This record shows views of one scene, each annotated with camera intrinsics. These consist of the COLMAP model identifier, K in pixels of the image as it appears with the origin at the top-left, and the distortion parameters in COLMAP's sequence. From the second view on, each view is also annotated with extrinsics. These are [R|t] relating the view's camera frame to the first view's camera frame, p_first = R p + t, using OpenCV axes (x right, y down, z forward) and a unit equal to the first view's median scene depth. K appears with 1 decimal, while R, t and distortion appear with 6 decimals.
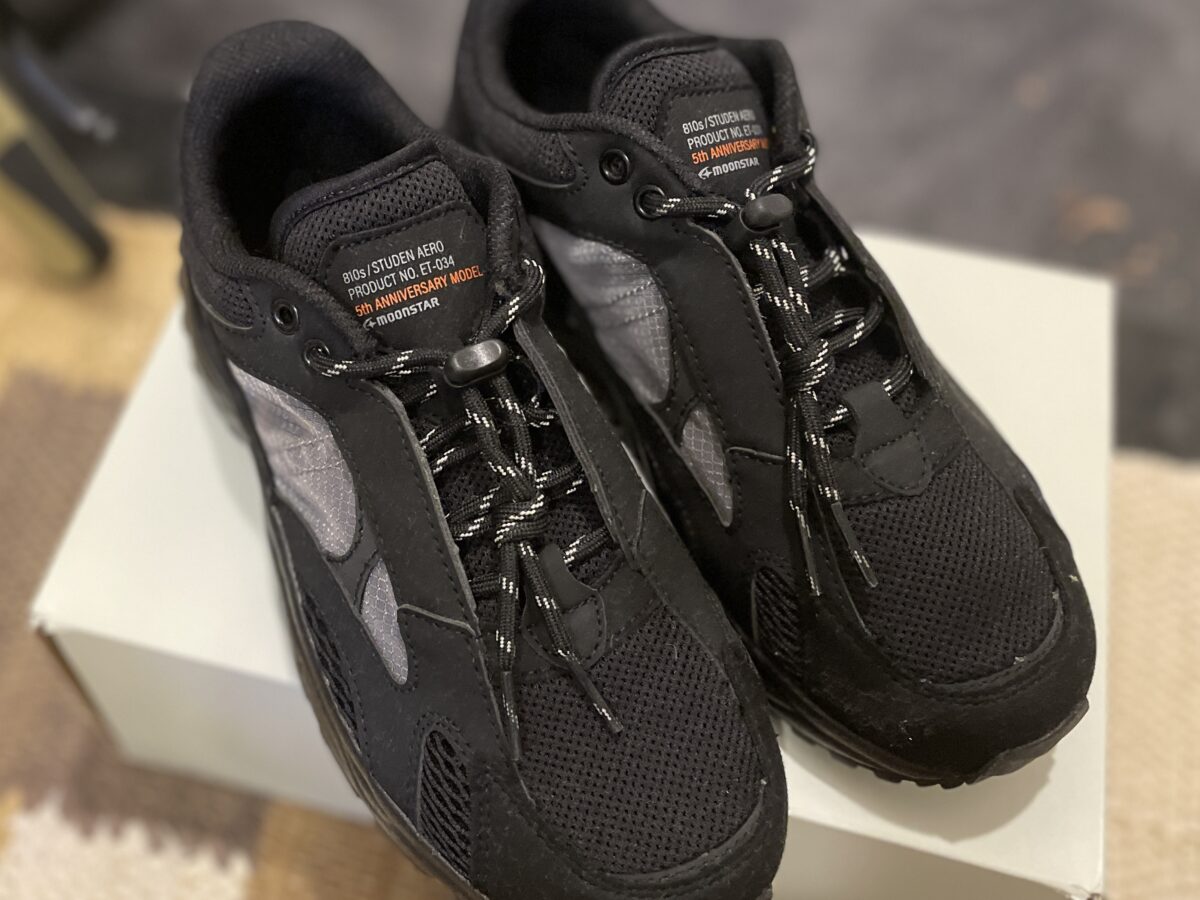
lens RADIAL K [[950.9, 0, 602.8], [0, 950.9, 455.9], [0, 0, 1]] dist [0.049455, -0.015384]
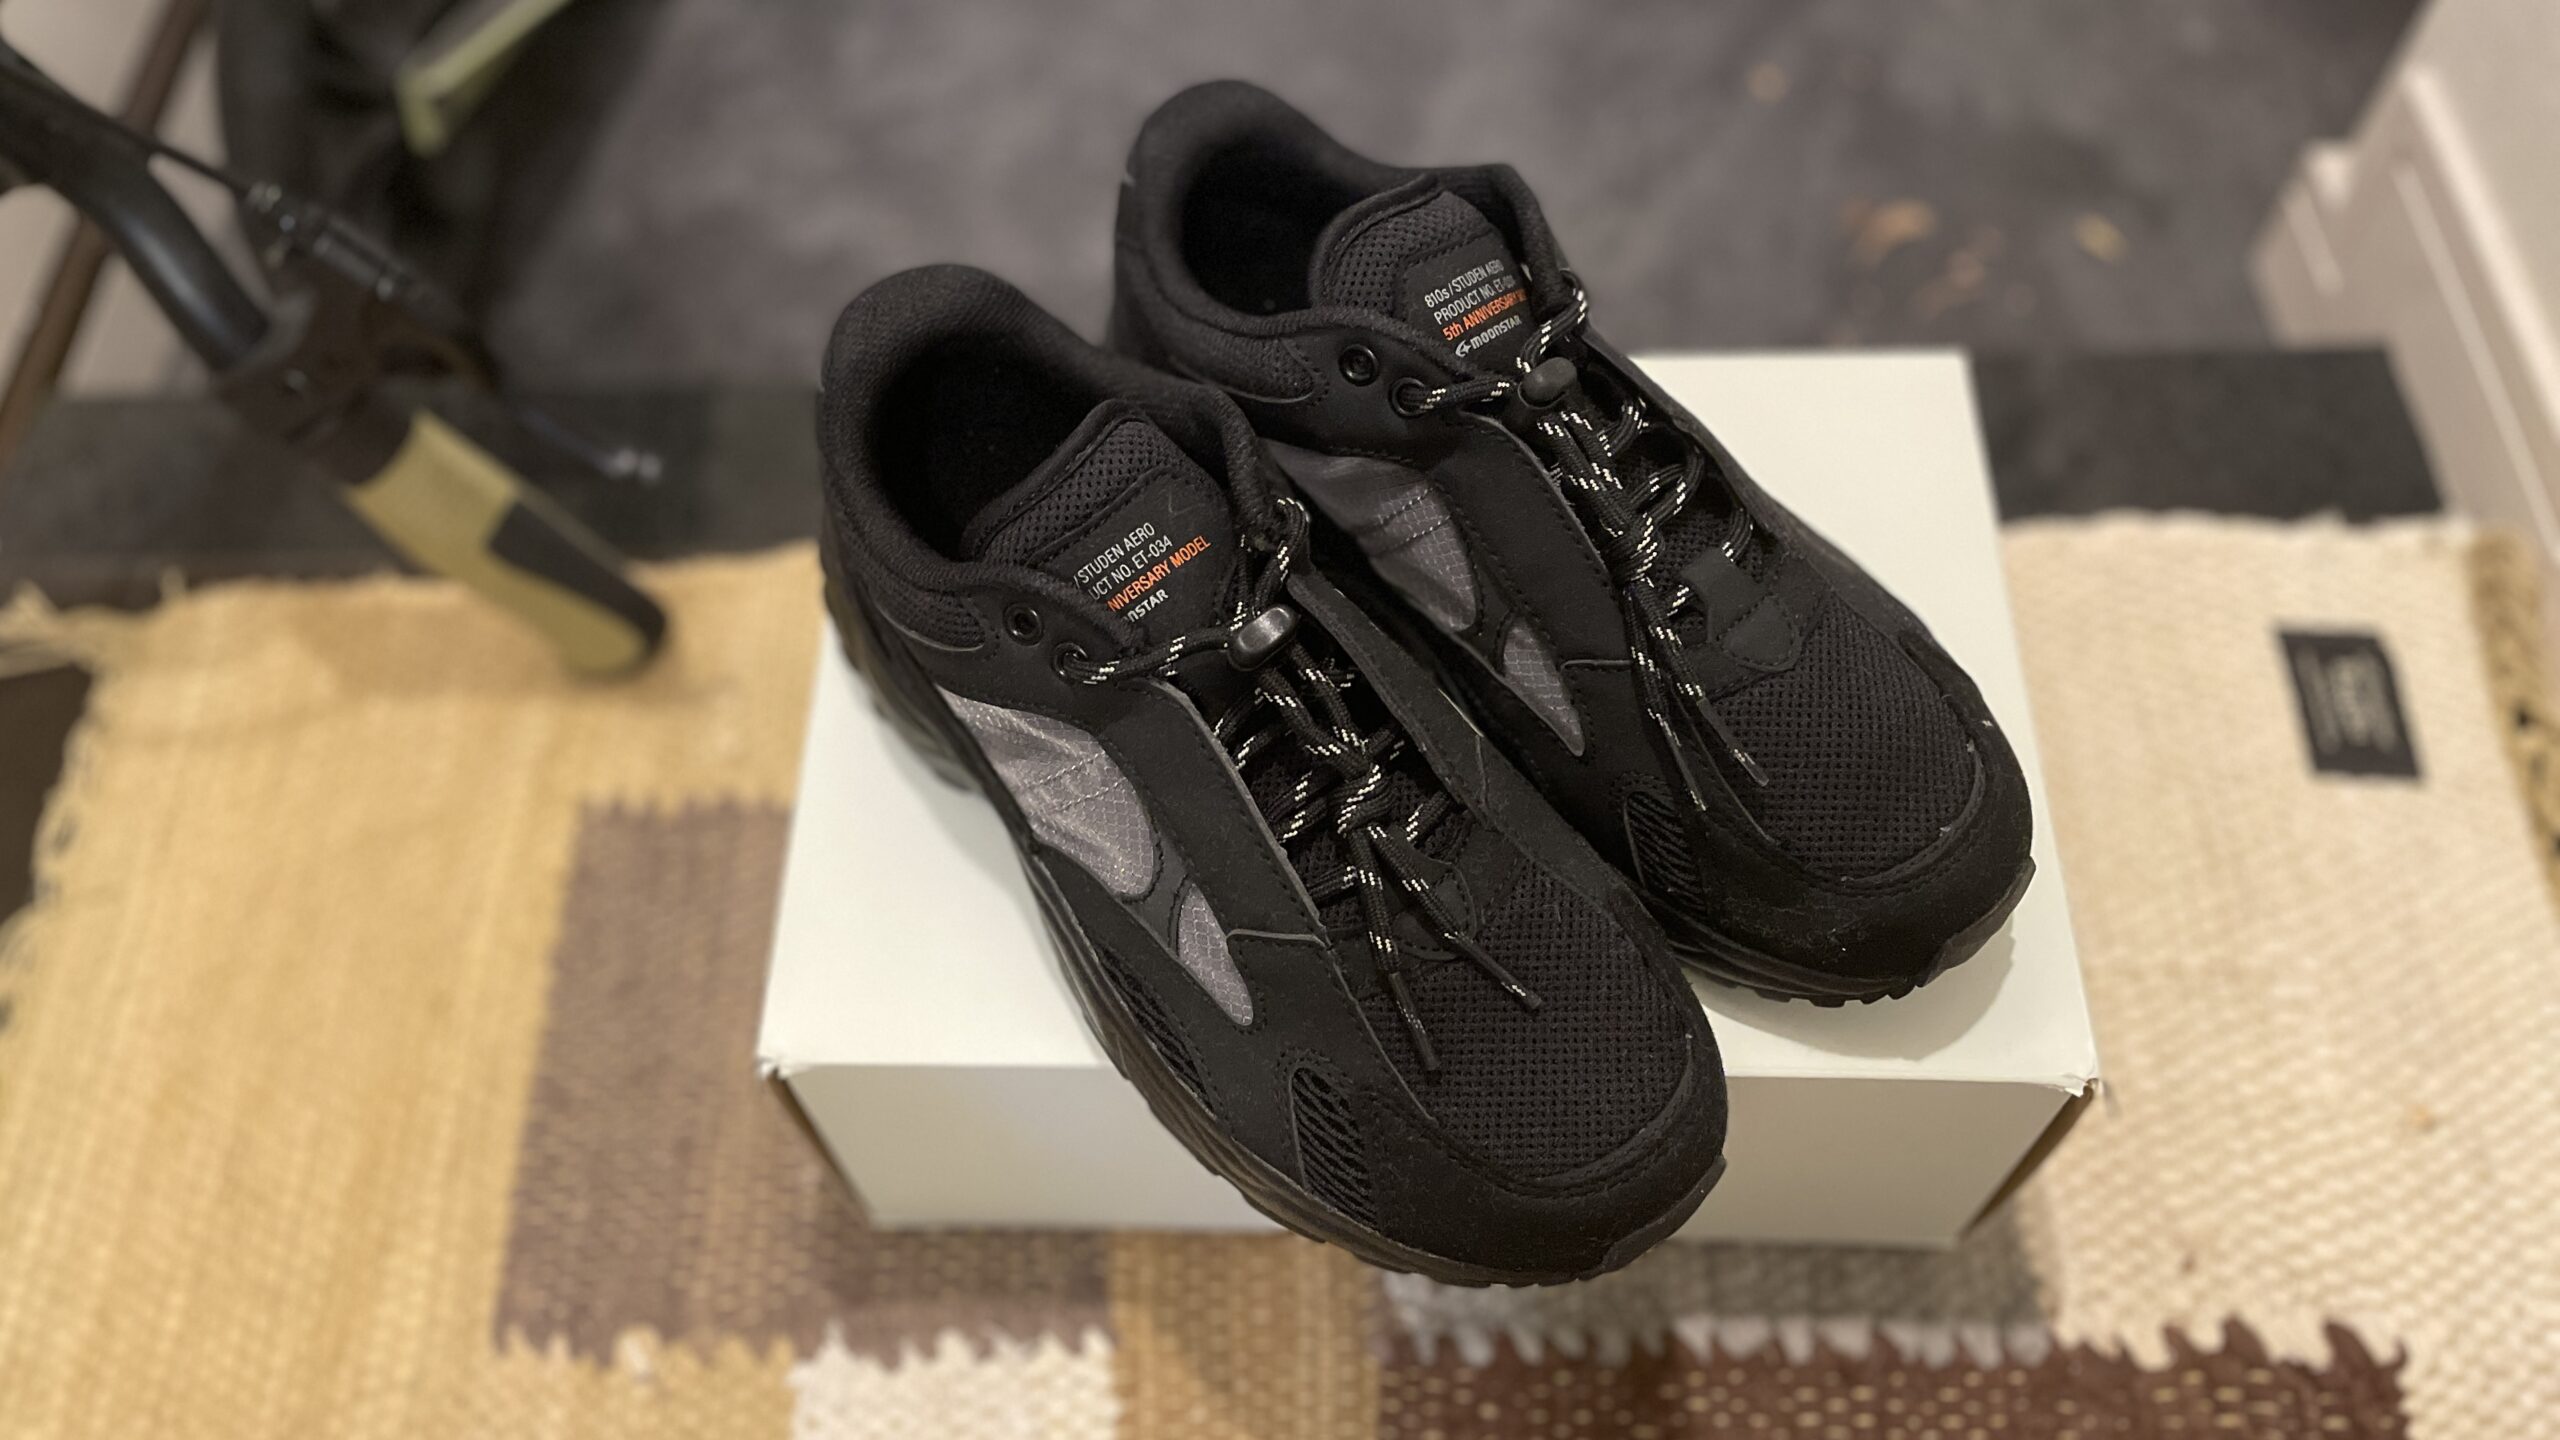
lens RADIAL K [[1915.5, 0, 1271.5], [0, 1915.5, 715.8], [0, 0, 1]] dist [0.067811, 0.003270]
pose [[0.973336, -0.223370, 0.052189, -0.217338], [0.222024, 0.974568, 0.030375, -0.072404], [-0.057647, -0.017978, 0.998175, -0.678714]]
